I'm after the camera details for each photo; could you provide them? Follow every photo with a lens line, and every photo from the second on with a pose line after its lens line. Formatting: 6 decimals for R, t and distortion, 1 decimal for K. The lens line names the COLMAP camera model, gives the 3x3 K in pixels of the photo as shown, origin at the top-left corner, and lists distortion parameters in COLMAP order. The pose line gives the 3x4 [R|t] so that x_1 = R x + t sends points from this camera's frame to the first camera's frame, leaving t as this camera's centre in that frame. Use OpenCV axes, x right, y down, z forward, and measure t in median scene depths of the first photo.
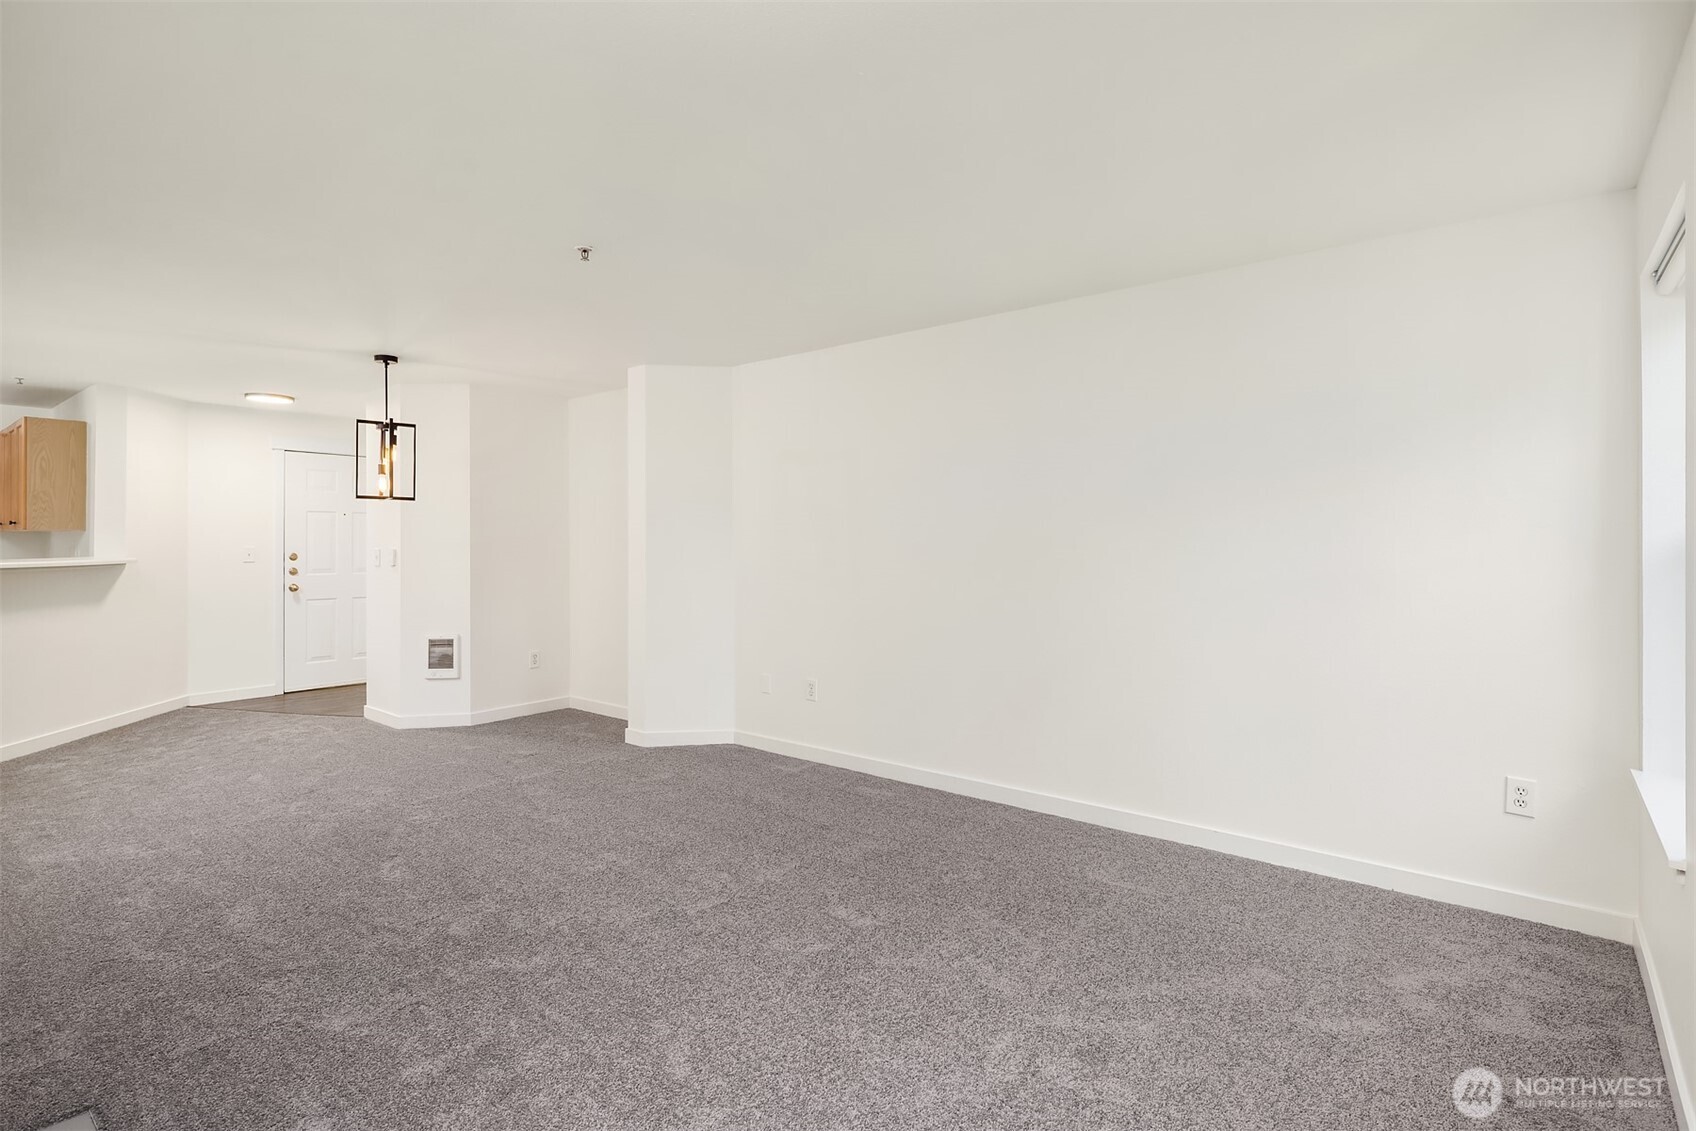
lens RADIAL K [[832.0, 0, 851.1], [0, 832.0, 541.8], [0, 0, 1]] dist [0.000565, -0.000895]
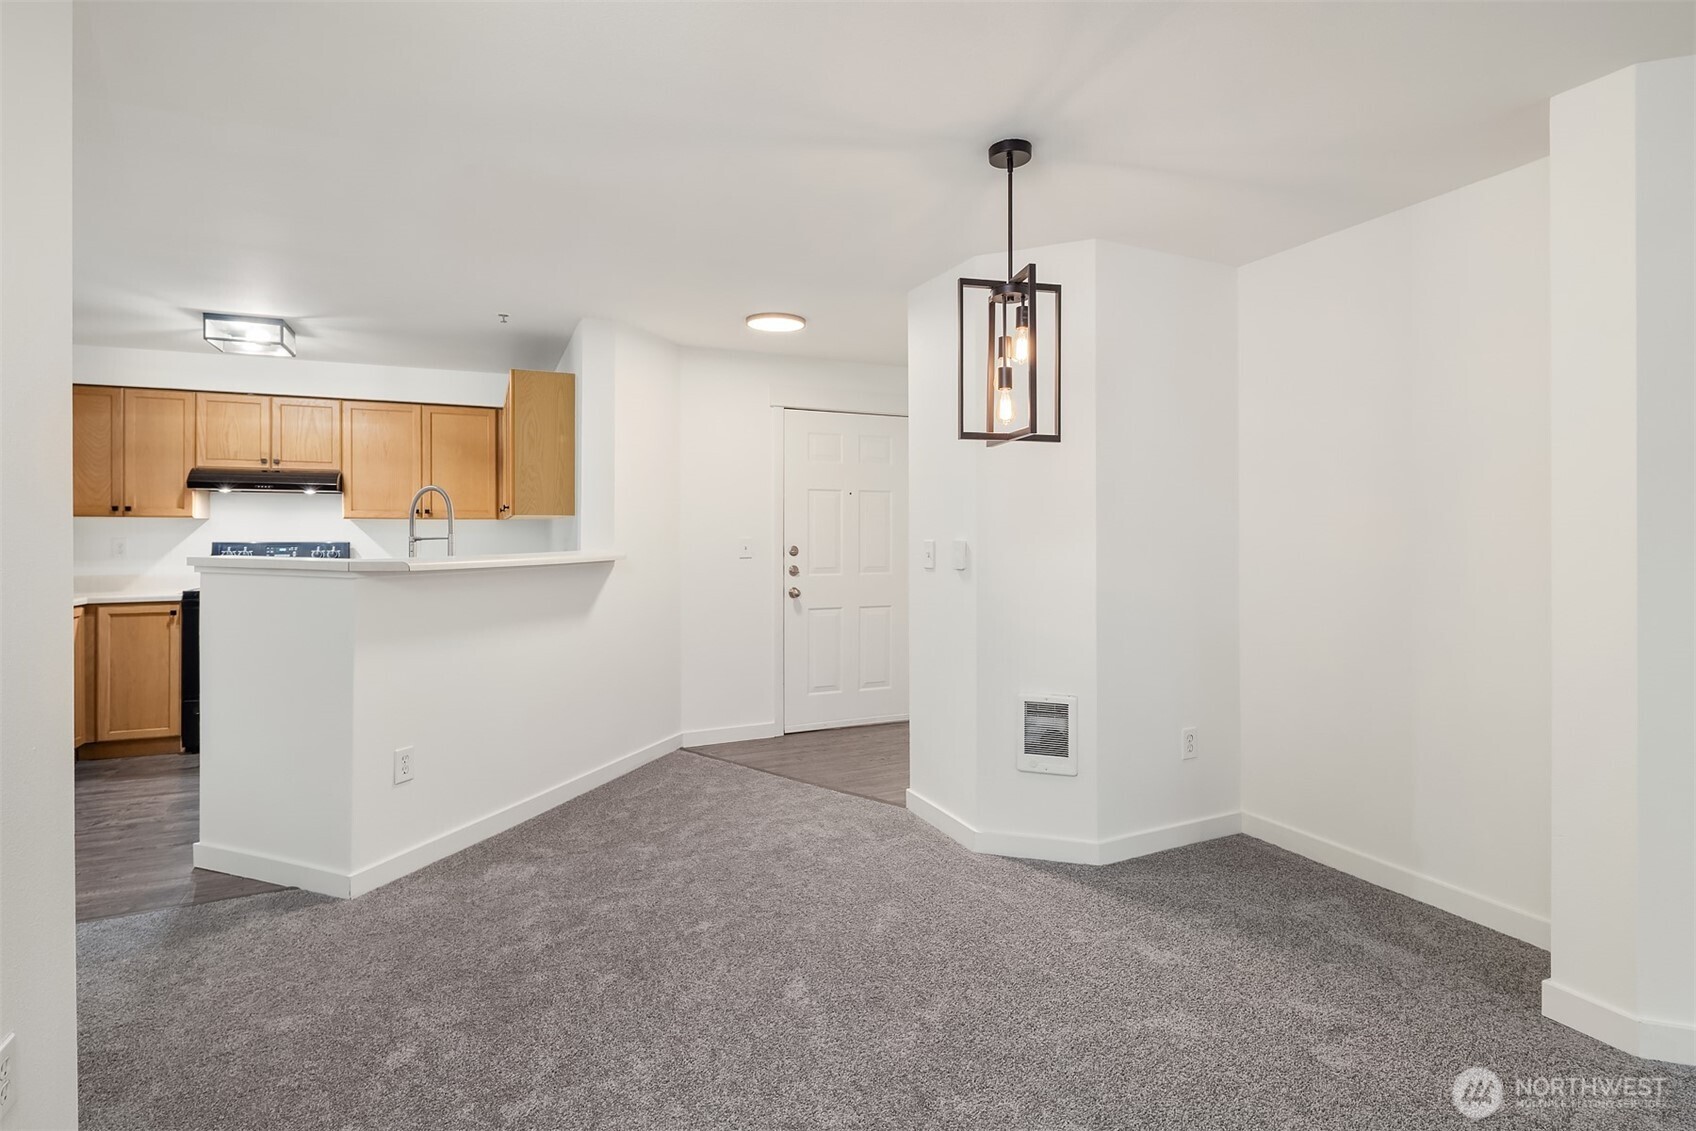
lens RADIAL K [[811.4, 0, 843.6], [0, 811.4, 532.3], [0, 0, 1]] dist [-0.000867, -0.000466]
pose [[0.892460, -0.003484, -0.451113, -0.362688], [0.003091, 0.999994, -0.001608, 0.002962], [0.451116, 0.000041, 0.892465, 0.445573]]
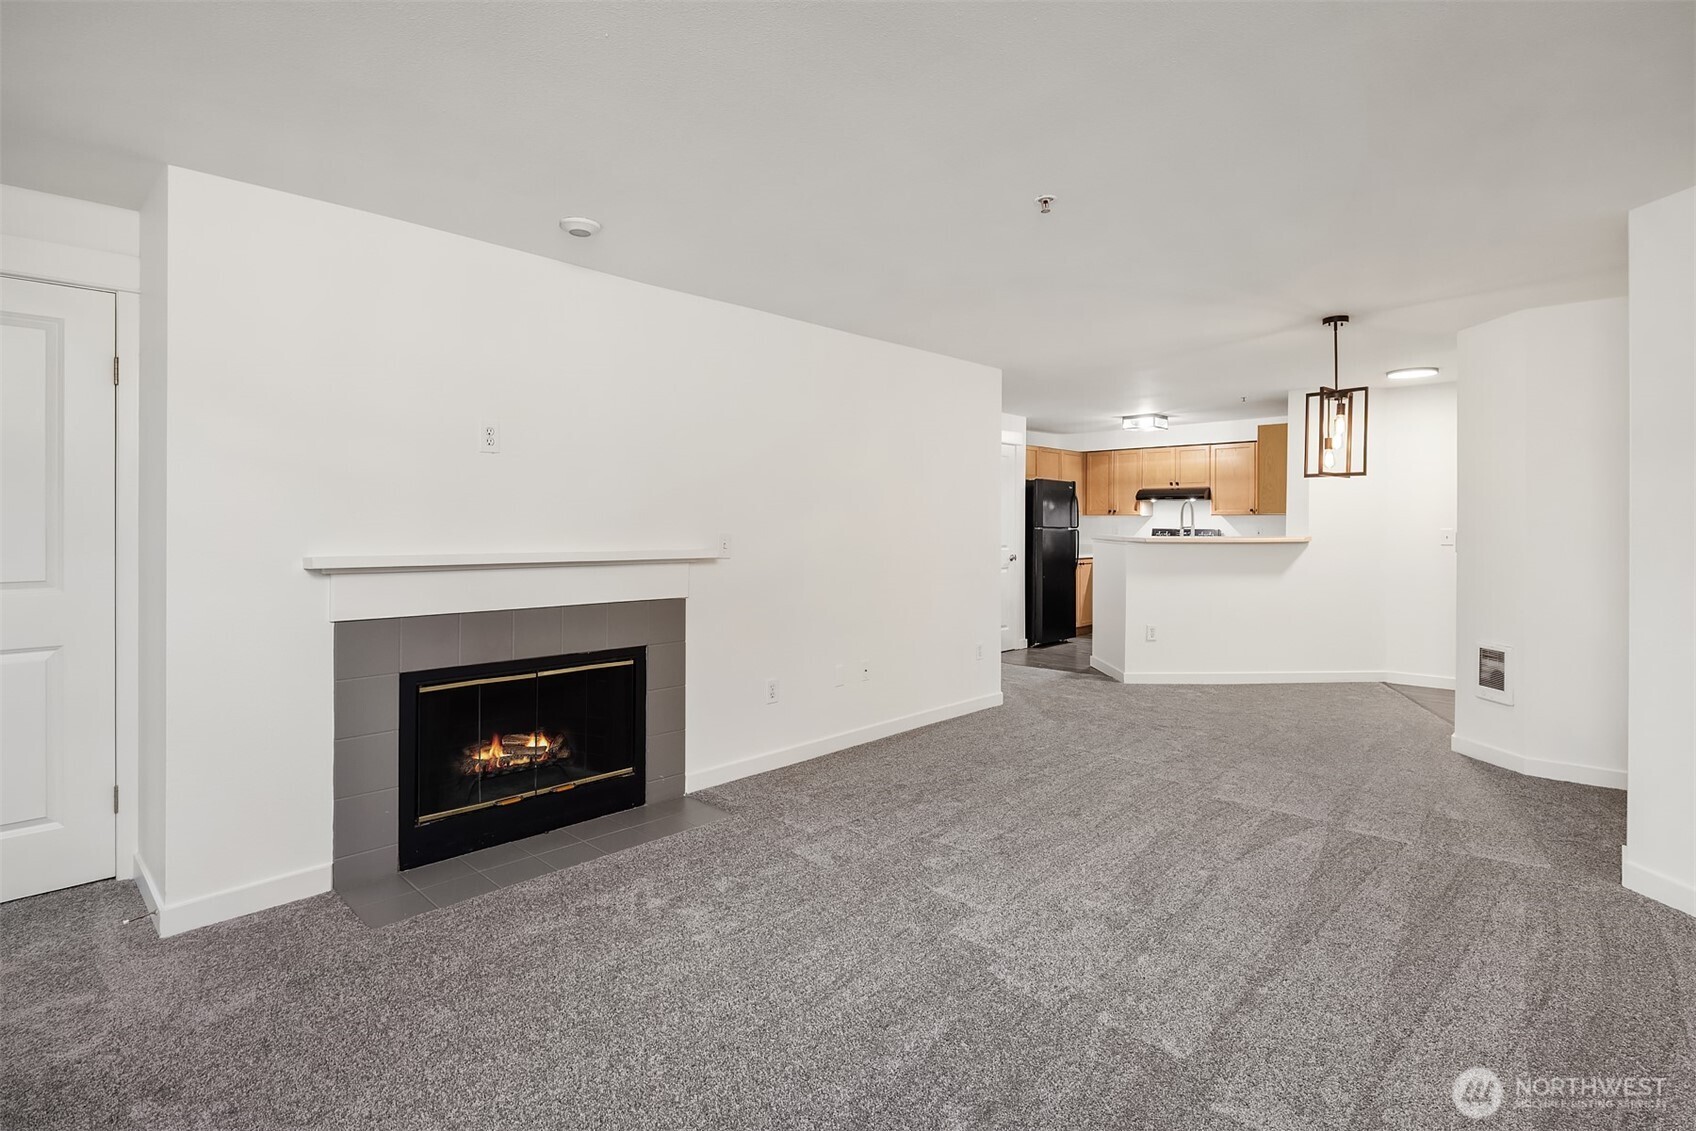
lens RADIAL K [[811.4, 0, 843.6], [0, 811.4, 532.3], [0, 0, 1]] dist [-0.000867, -0.000466]
pose [[-0.099325, 0.010973, -0.994995, 0.308020], [0.000962, 0.999940, 0.010932, -0.000903], [0.995055, 0.000129, -0.099330, 0.469367]]
